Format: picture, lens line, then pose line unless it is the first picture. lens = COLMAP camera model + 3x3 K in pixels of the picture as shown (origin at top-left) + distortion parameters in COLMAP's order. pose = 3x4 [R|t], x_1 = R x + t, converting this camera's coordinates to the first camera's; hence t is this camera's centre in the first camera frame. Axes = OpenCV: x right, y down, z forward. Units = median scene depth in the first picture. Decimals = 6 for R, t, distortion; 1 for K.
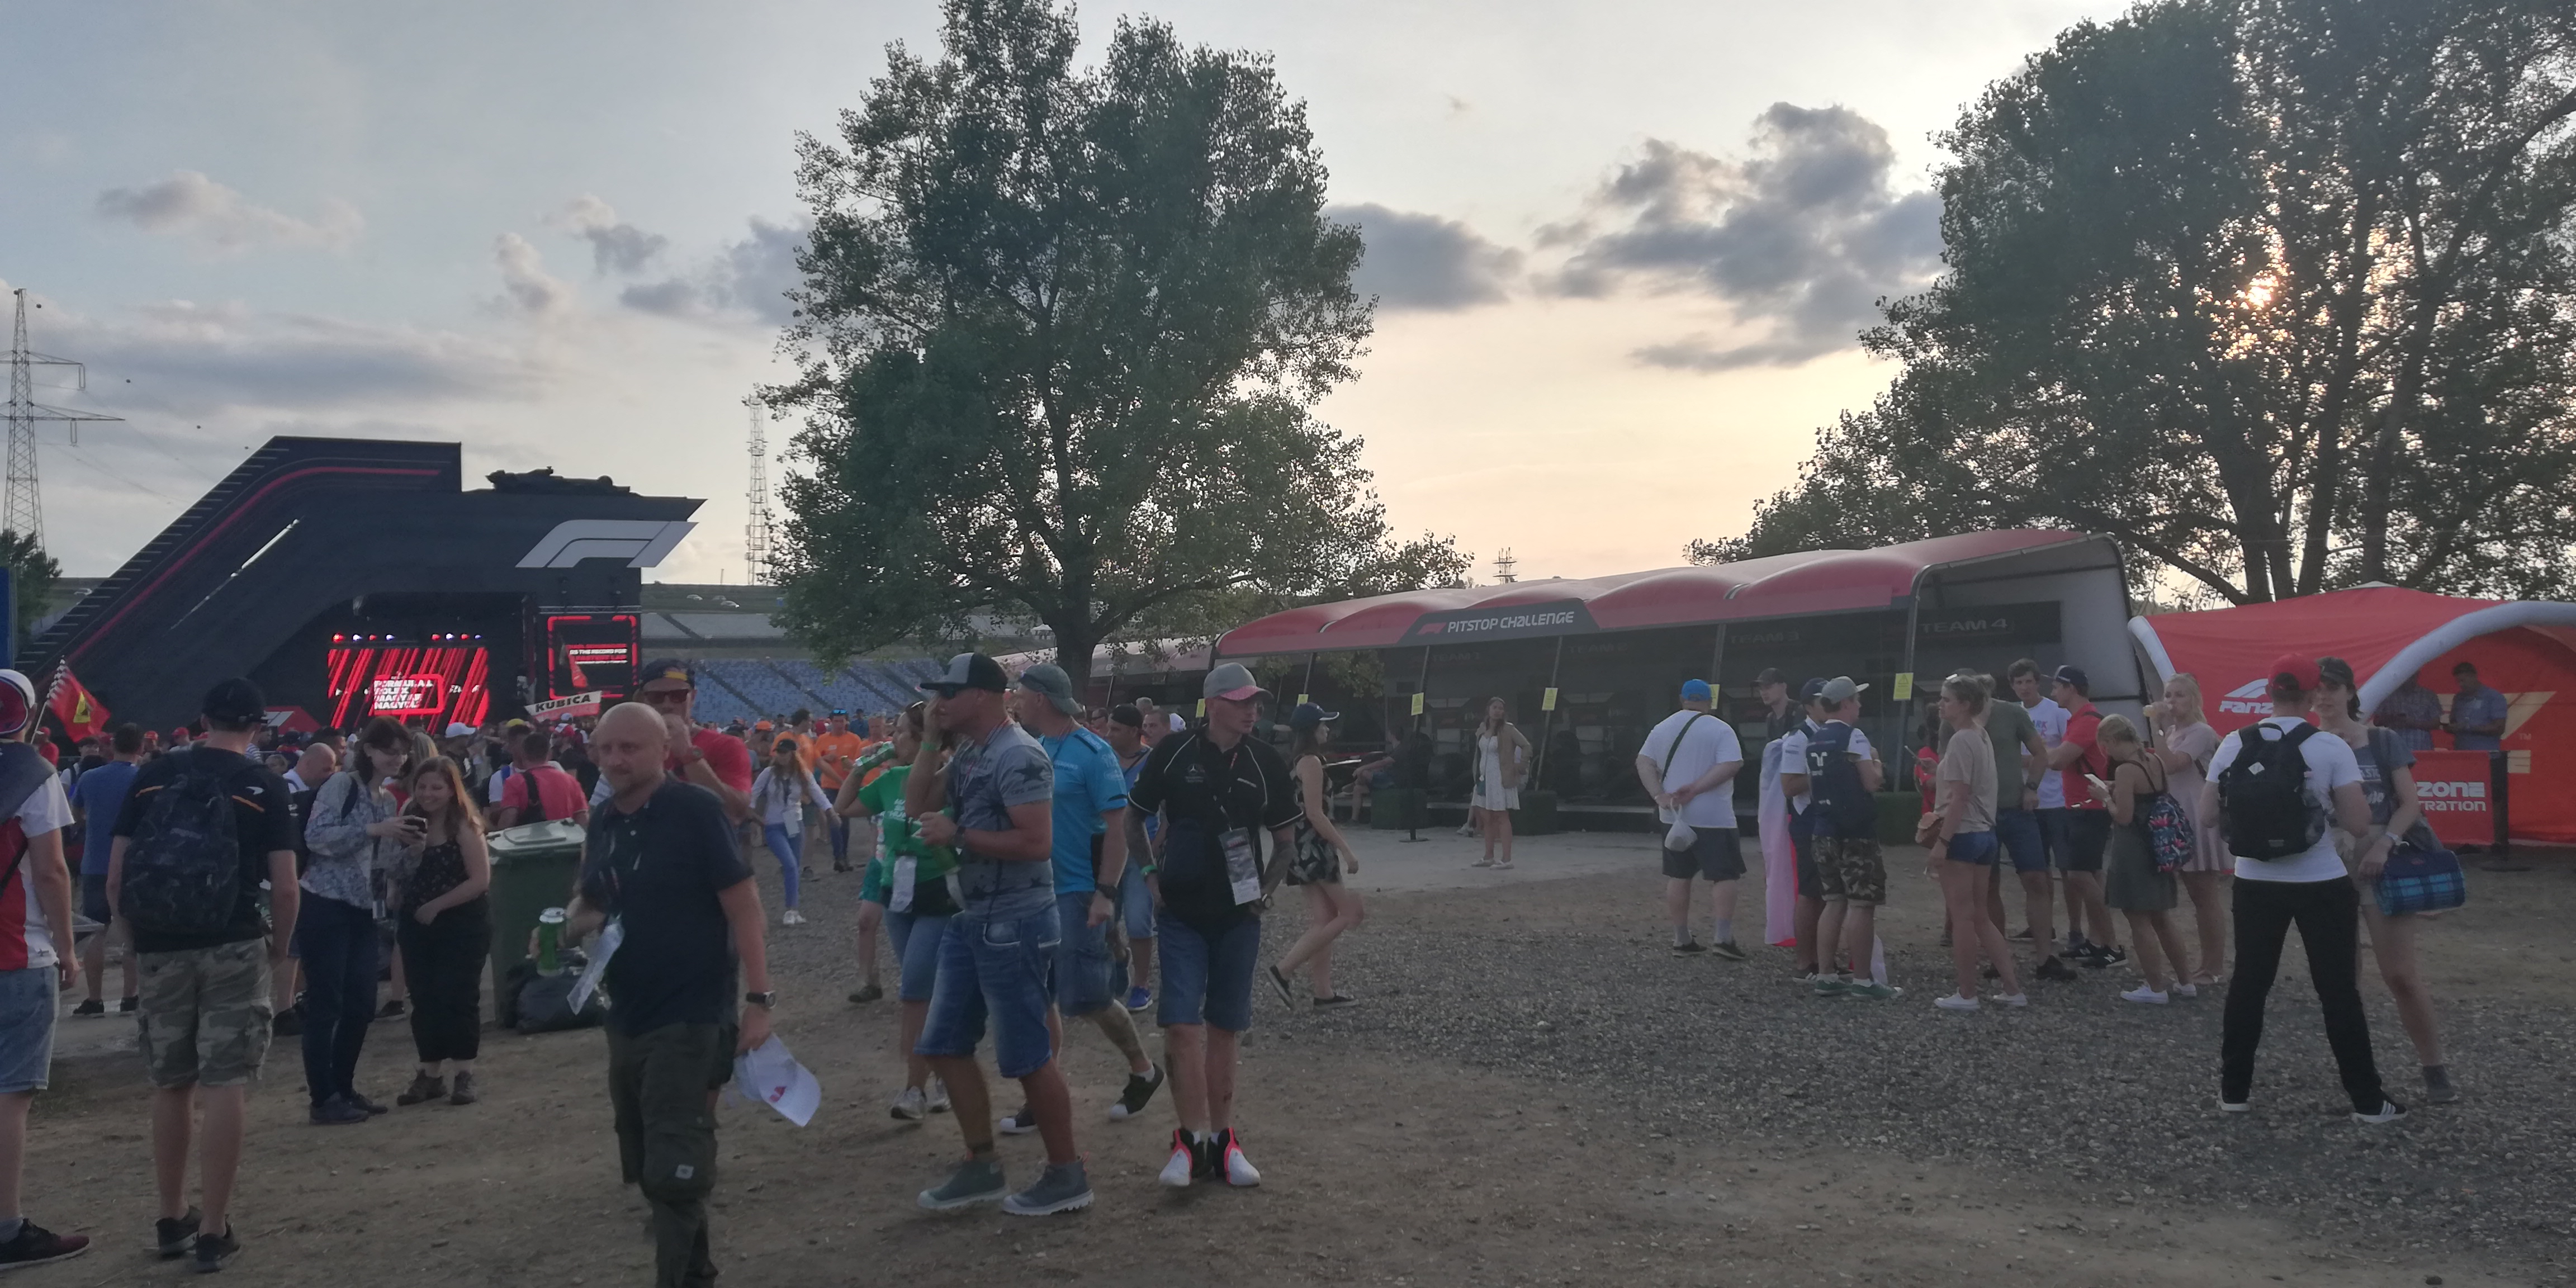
lens RADIAL K [[2025.3, 0, 1280.3], [0, 2025.3, 594.0], [0, 0, 1]] dist [0.106656, -0.184718]
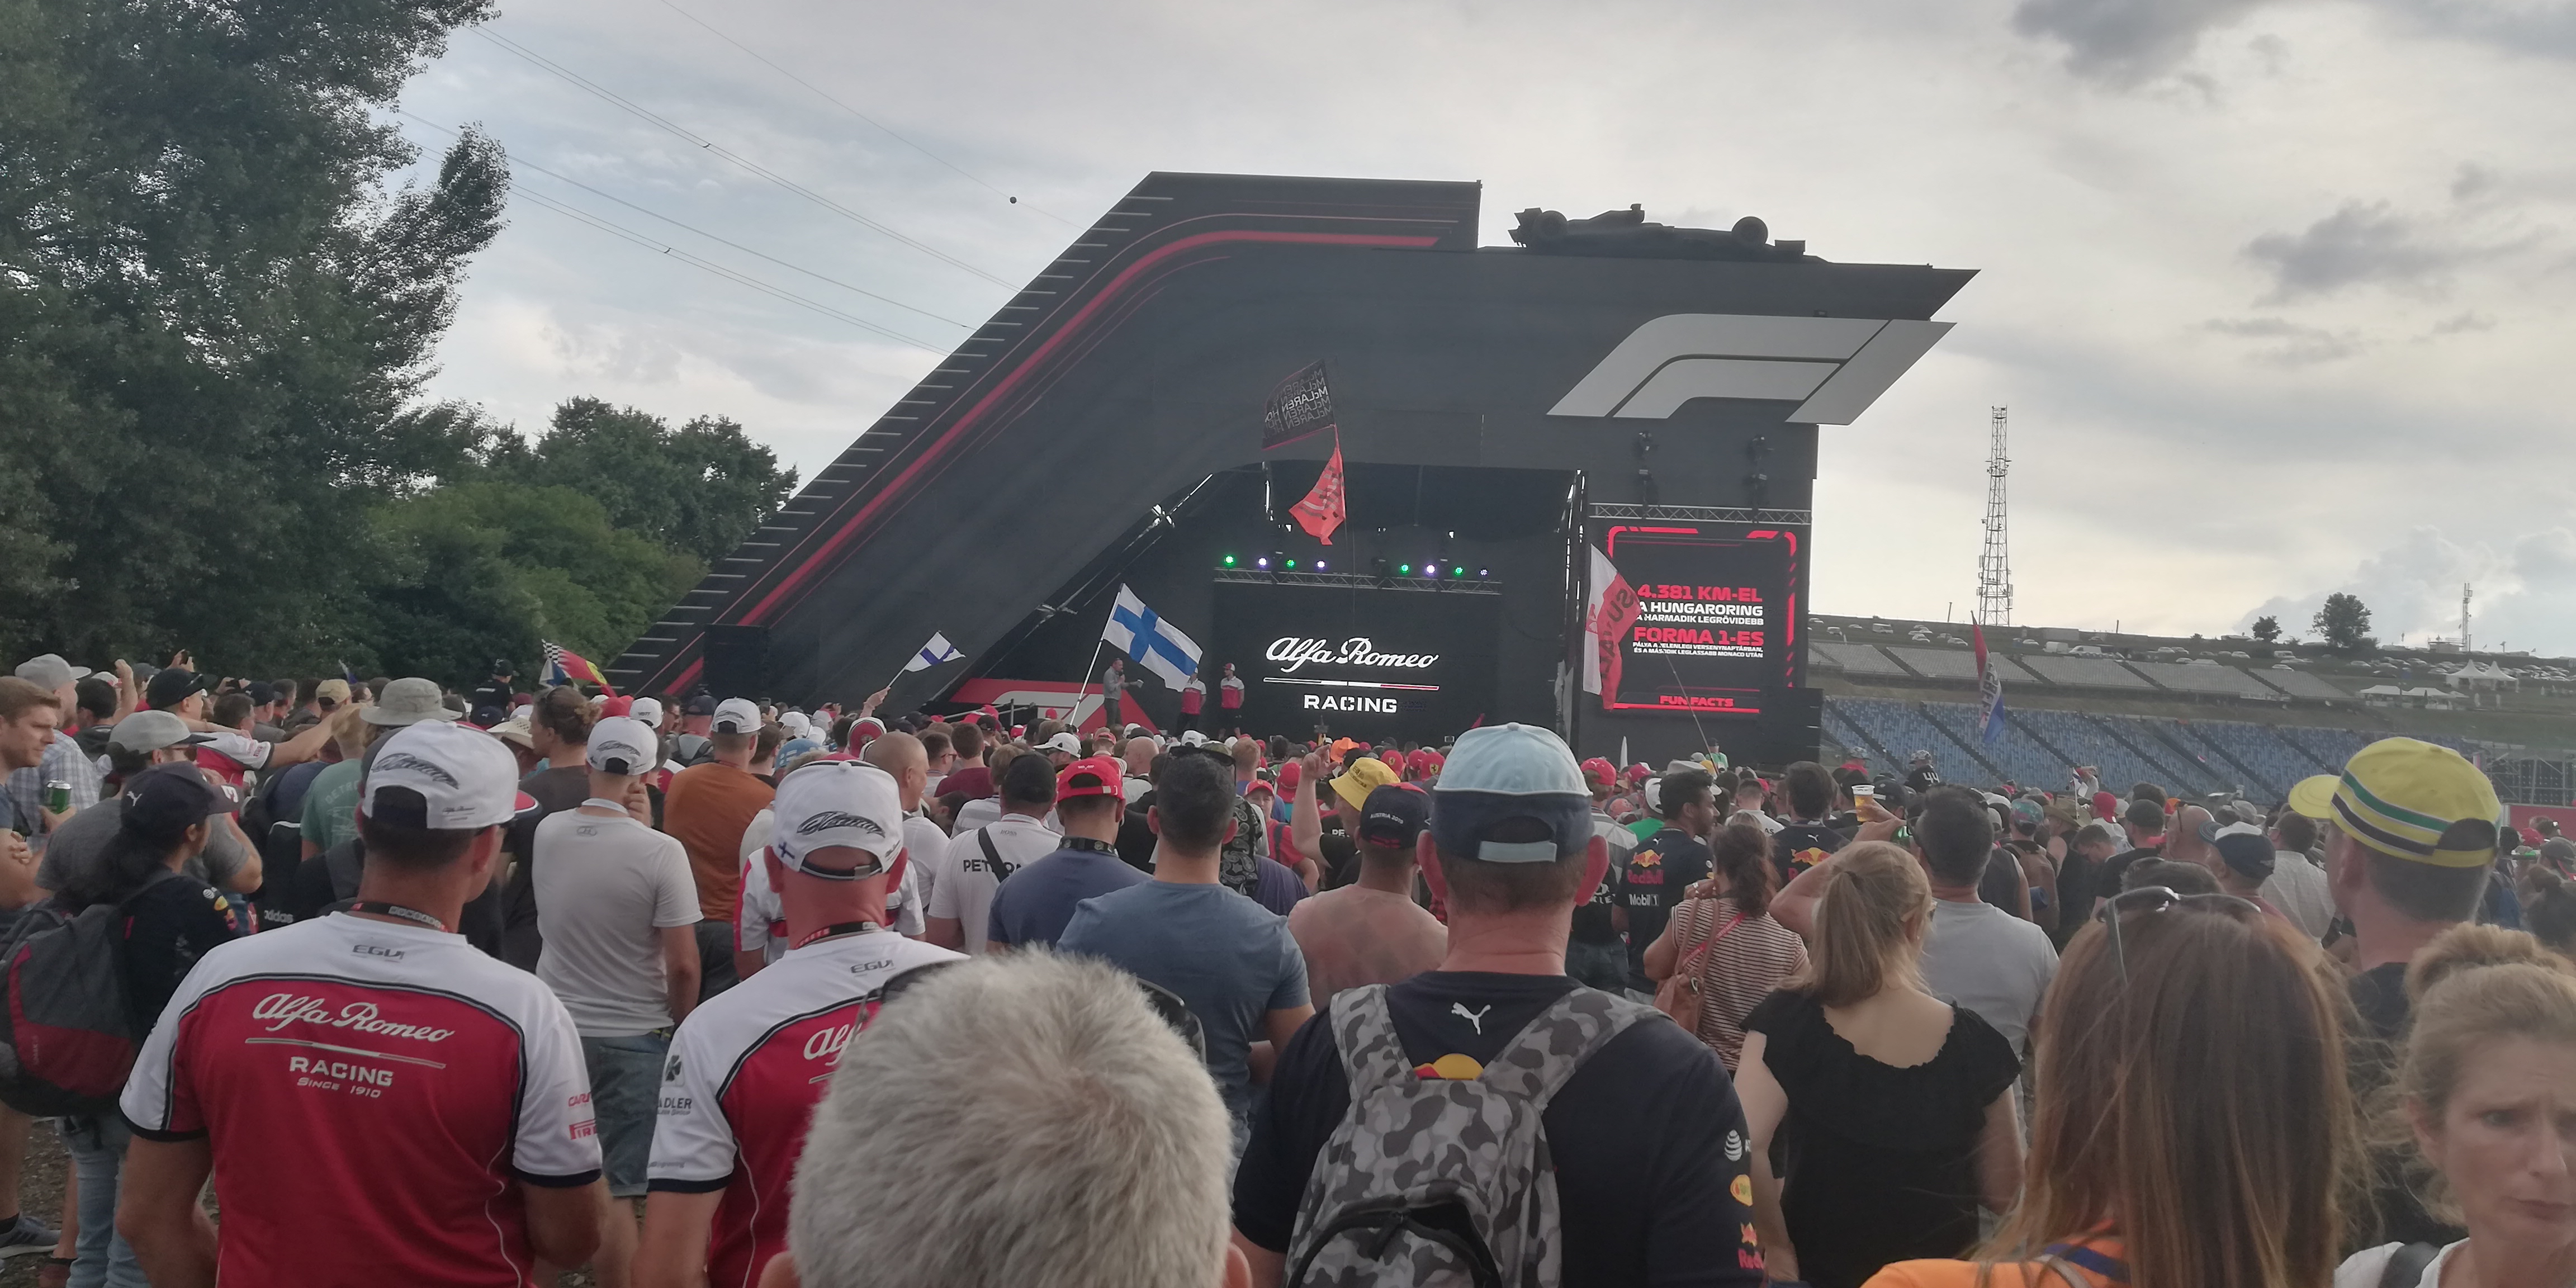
lens RADIAL K [[2025.3, 0, 1280.3], [0, 2025.3, 594.0], [0, 0, 1]] dist [0.106656, -0.184718]
pose [[0.834903, 0.033150, -0.549399, -0.164742], [-0.046762, 0.998848, -0.010793, 0.034194], [0.548408, 0.034702, 0.835491, 0.564519]]
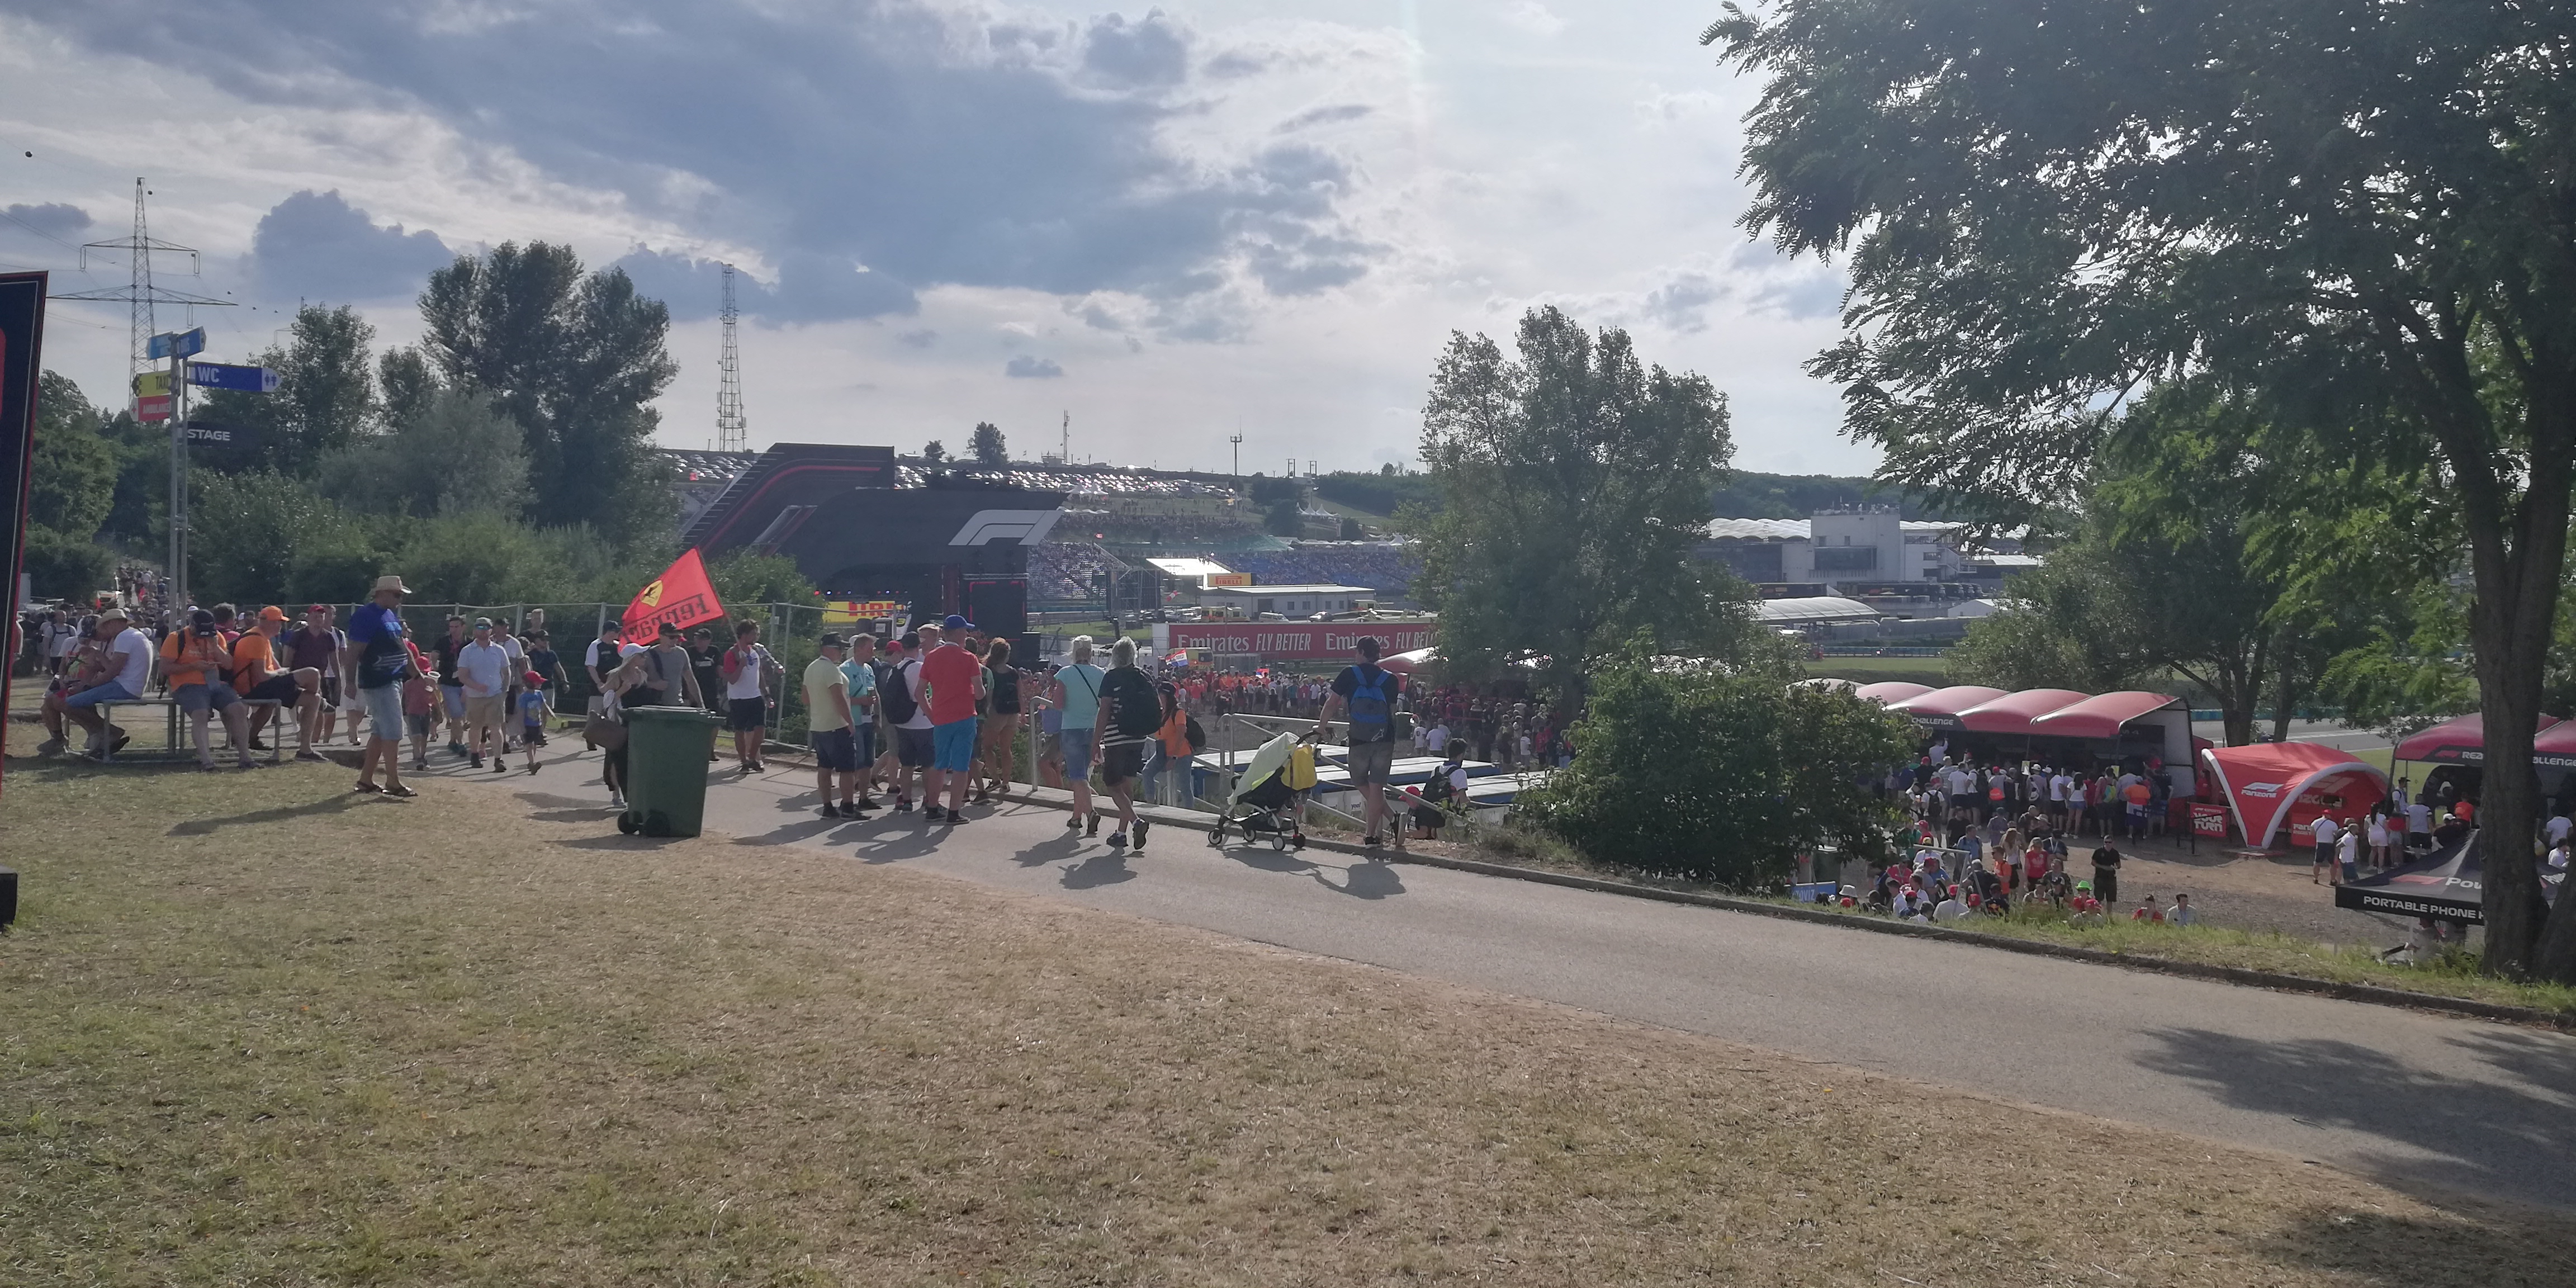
lens RADIAL K [[2025.3, 0, 1280.3], [0, 2025.3, 594.0], [0, 0, 1]] dist [0.106656, -0.184718]
pose [[0.997363, 0.030997, 0.065622, -0.230052], [-0.035546, 0.996961, 0.069323, -0.080008], [-0.063274, -0.071472, 0.995434, -0.373654]]
